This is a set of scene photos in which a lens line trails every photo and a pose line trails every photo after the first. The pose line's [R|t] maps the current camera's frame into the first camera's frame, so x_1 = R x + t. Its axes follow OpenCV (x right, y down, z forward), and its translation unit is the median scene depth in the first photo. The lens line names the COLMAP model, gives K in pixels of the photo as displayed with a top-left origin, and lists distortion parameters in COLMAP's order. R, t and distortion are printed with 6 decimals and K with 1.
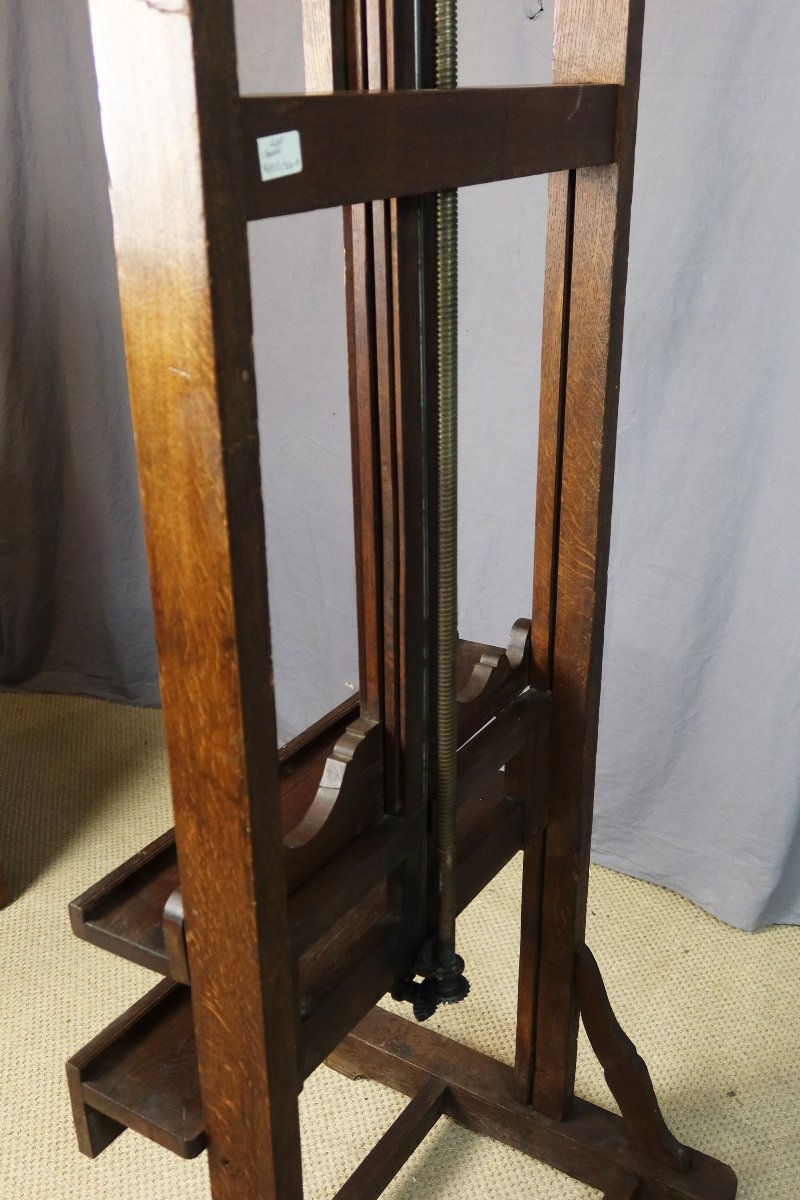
lens RADIAL K [[1202.9, 0, 404.0], [0, 1202.9, 601.7], [0, 0, 1]] dist [-0.004820, 0.000000]
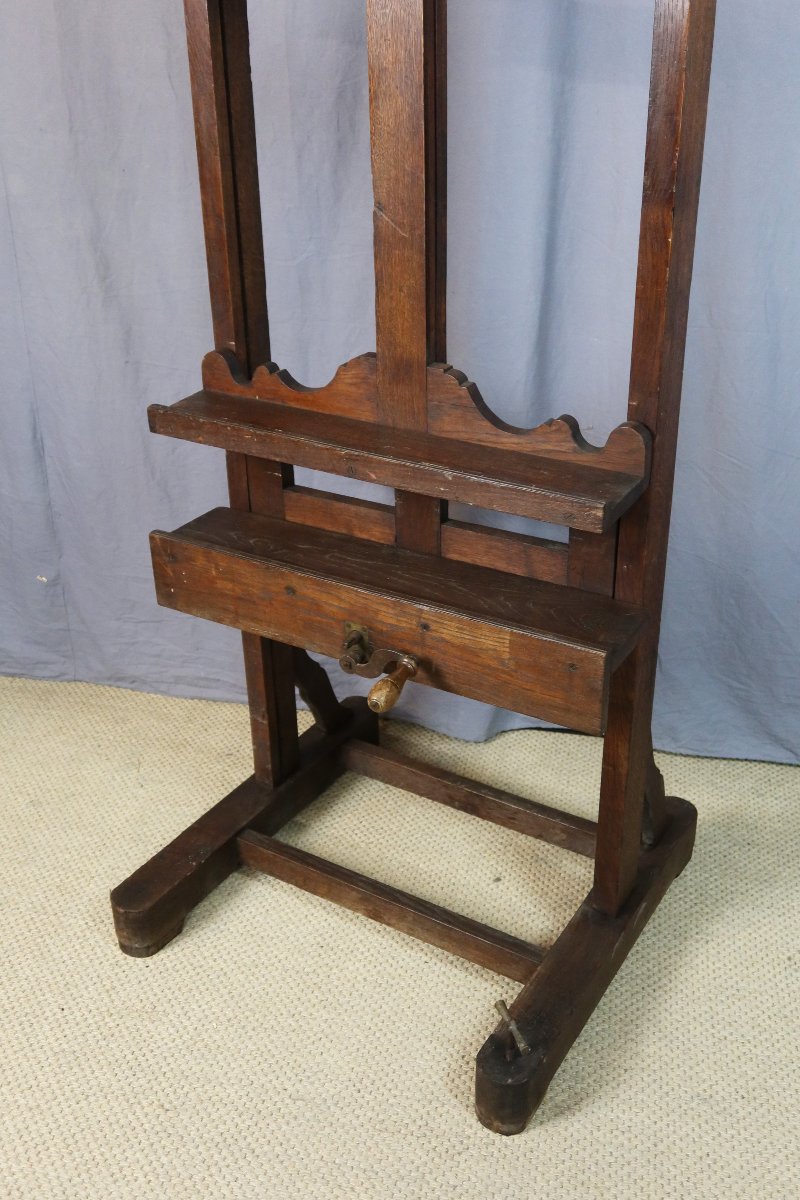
lens RADIAL K [[1202.9, 0, 409.2], [0, 1202.9, 597.5], [0, 0, 1]] dist [-0.004820, 0.000000]
pose [[0.944135, -0.147656, 0.294630, -0.096111], [0.137183, 0.988960, 0.056027, 0.128430], [-0.299650, -0.012479, 0.953968, 0.034917]]
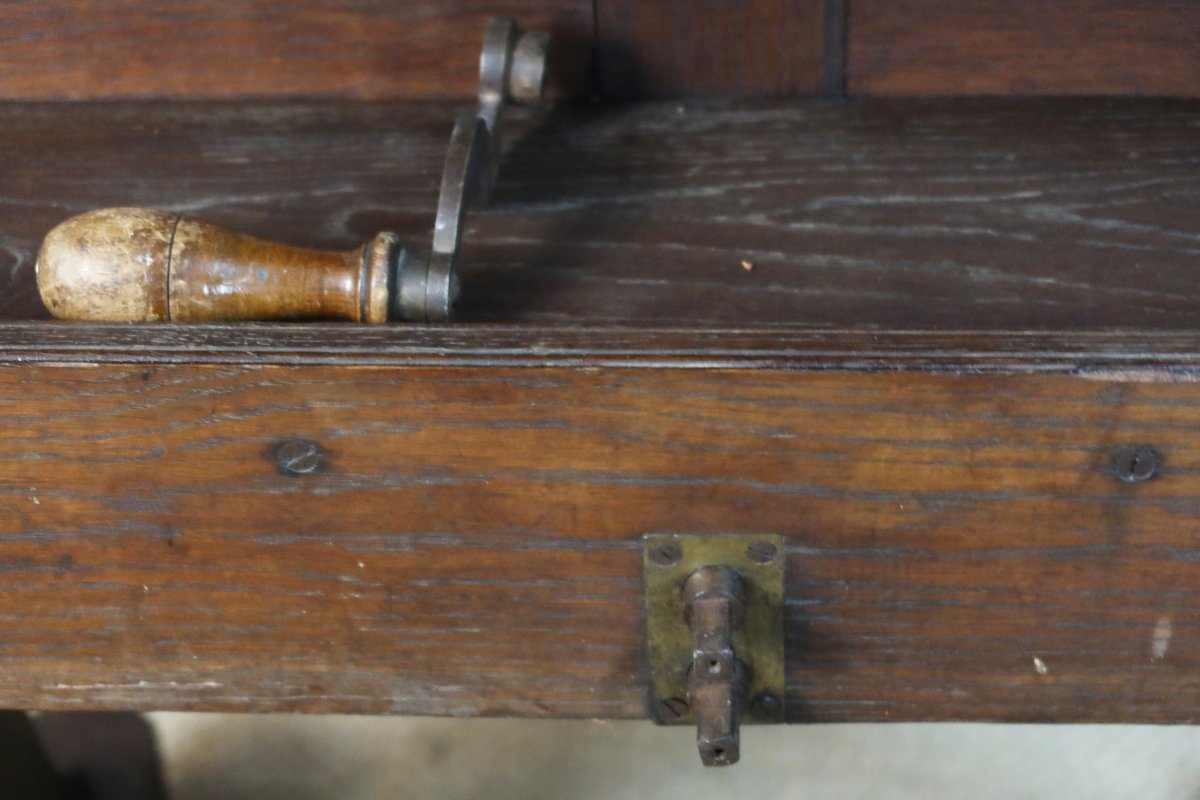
lens RADIAL K [[2746.7, 0, 602.9], [0, 2746.7, 400.8], [0, 0, 1]] dist [-0.095682, 0.000000]
pose [[0.669834, -0.419033, 0.612971, -0.123543], [0.320137, 0.907849, 0.270780, 0.046880], [-0.669951, 0.014858, 0.742256, 0.753064]]
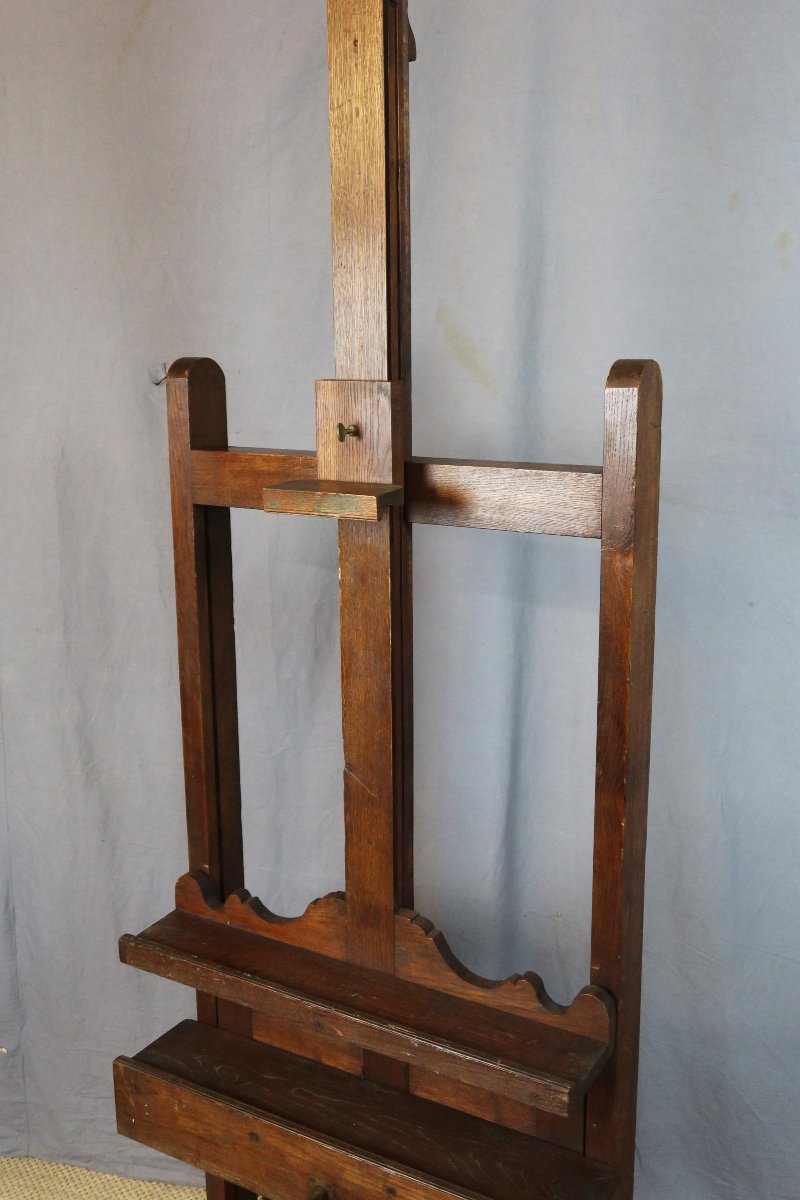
lens RADIAL K [[1202.9, 0, 410.0], [0, 1202.9, 595.7], [0, 0, 1]] dist [-0.004820, 0.000000]
pose [[0.939110, -0.060003, 0.338336, -0.075891], [0.134692, 0.970118, -0.201814, -0.069833], [-0.316117, 0.235097, 0.919130, -0.026653]]
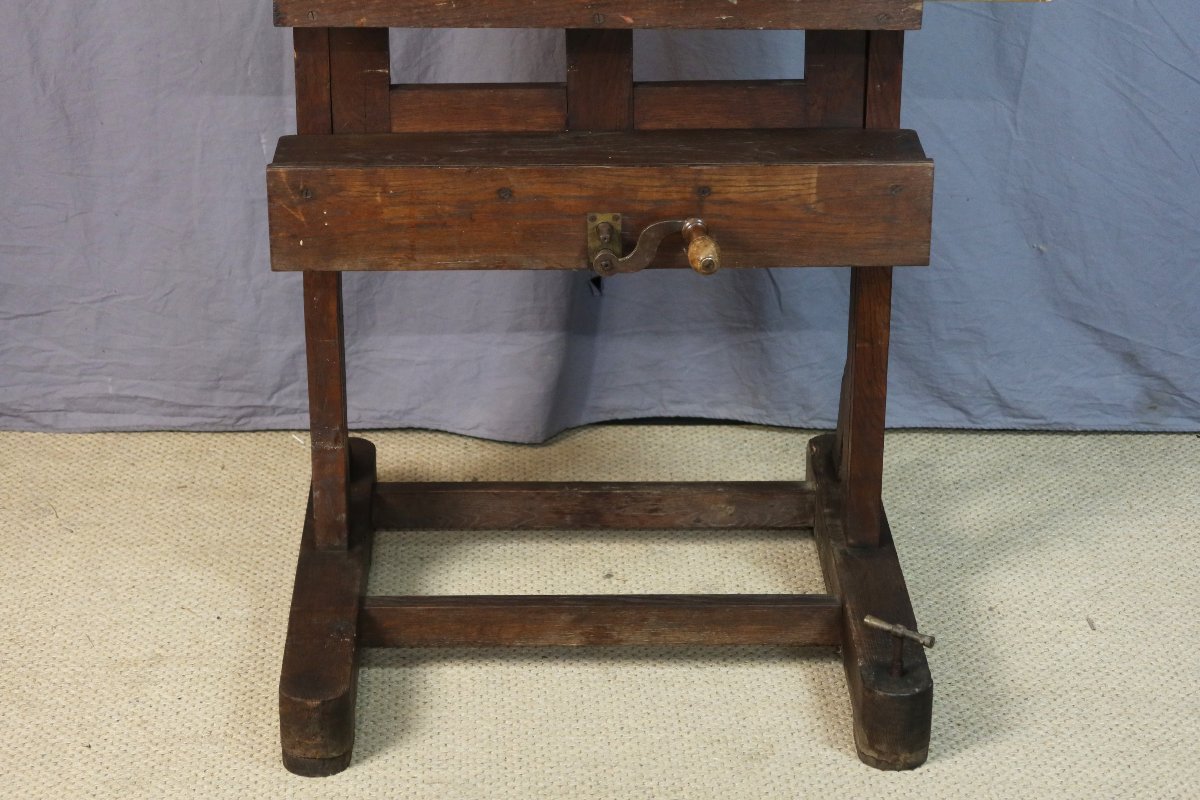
lens RADIAL K [[2746.7, 0, 596.0], [0, 2746.7, 397.7], [0, 0, 1]] dist [-0.095682, 0.000000]
pose [[0.613015, -0.296439, 0.732350, -1.349479], [0.320037, 0.940658, 0.112870, 0.104970], [-0.722349, 0.165188, 0.671509, -0.231138]]
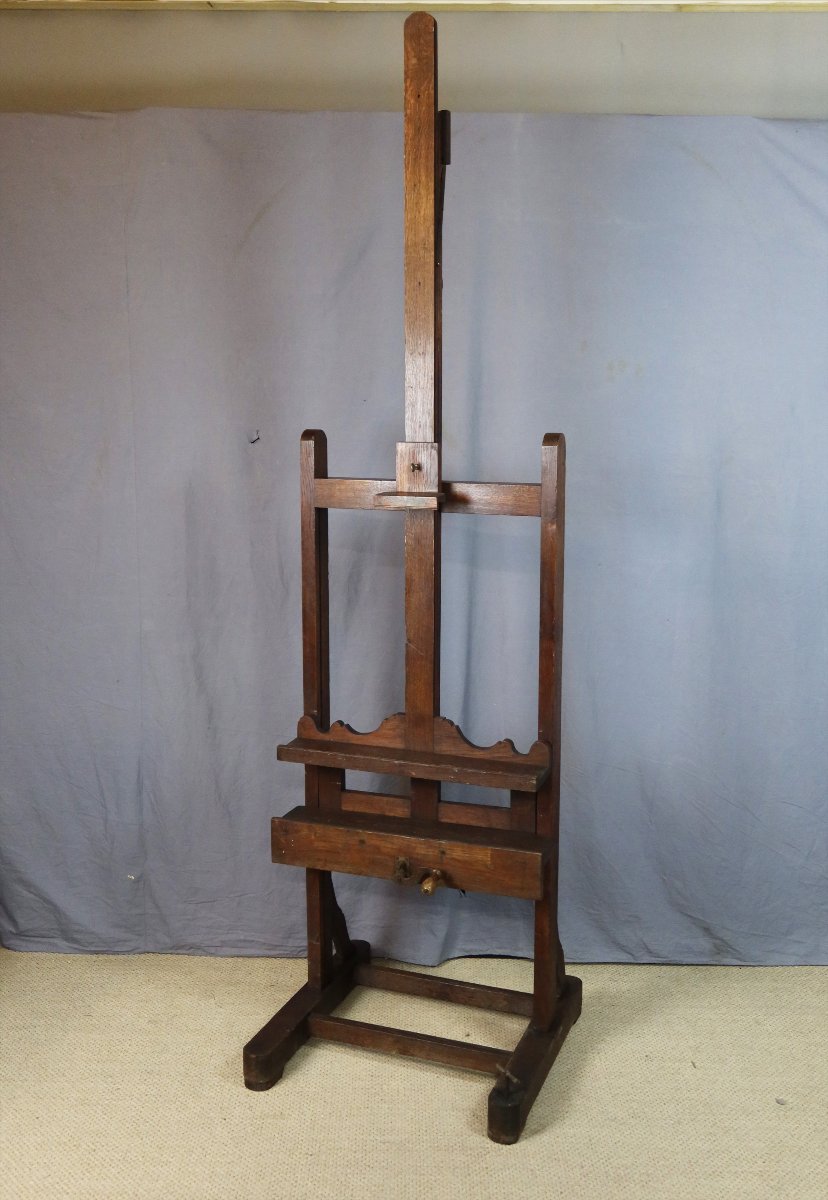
lens RADIAL K [[1261.2, 0, 419.7], [0, 1261.2, 581.8], [0, 0, 1]] dist [0.000246, 0.000000]
pose [[0.863212, -0.059931, 0.501272, -0.841232], [0.198053, 0.953531, -0.227054, 0.254962], [-0.464371, 0.295274, 0.834969, -0.839418]]
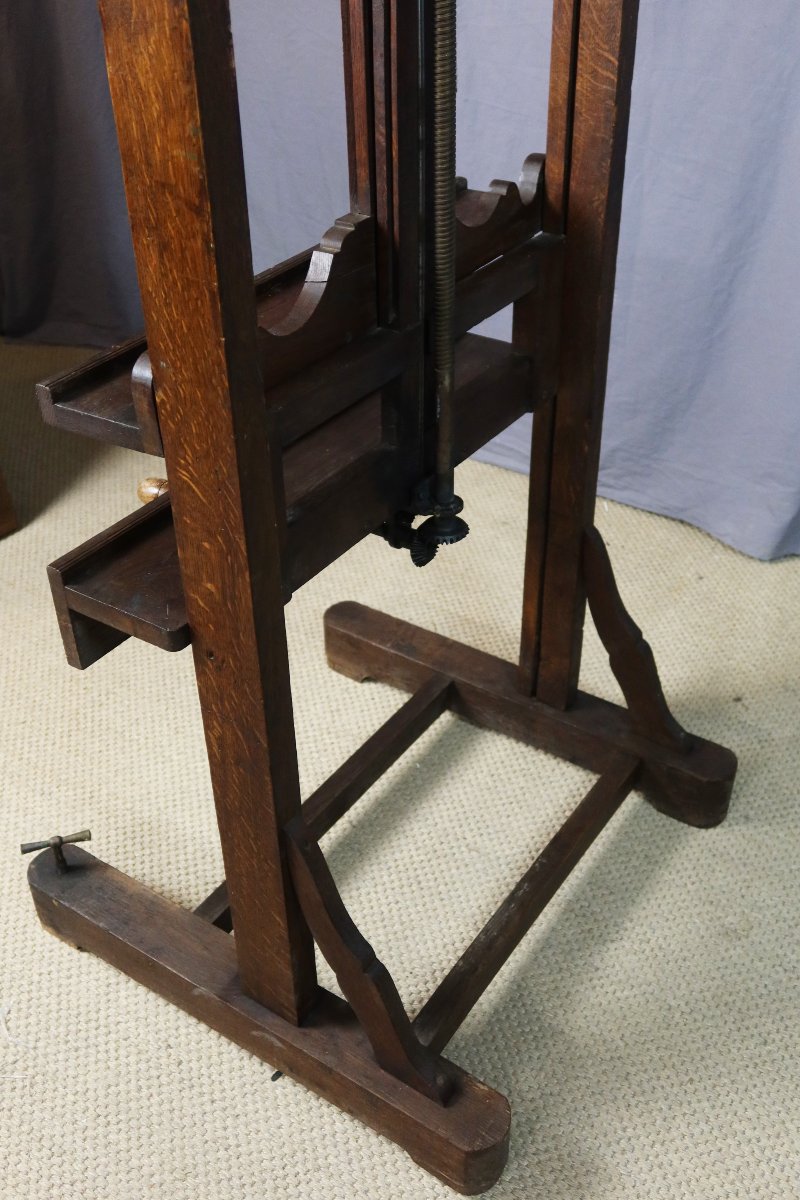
lens RADIAL K [[1202.9, 0, 401.8], [0, 1202.9, 598.7], [0, 0, 1]] dist [-0.004820, 0.000000]
pose [[0.999603, 0.009466, -0.026541, 0.024895], [-0.003847, 0.978912, 0.204245, 0.164208], [0.027915, -0.204062, 0.978560, 0.039035]]
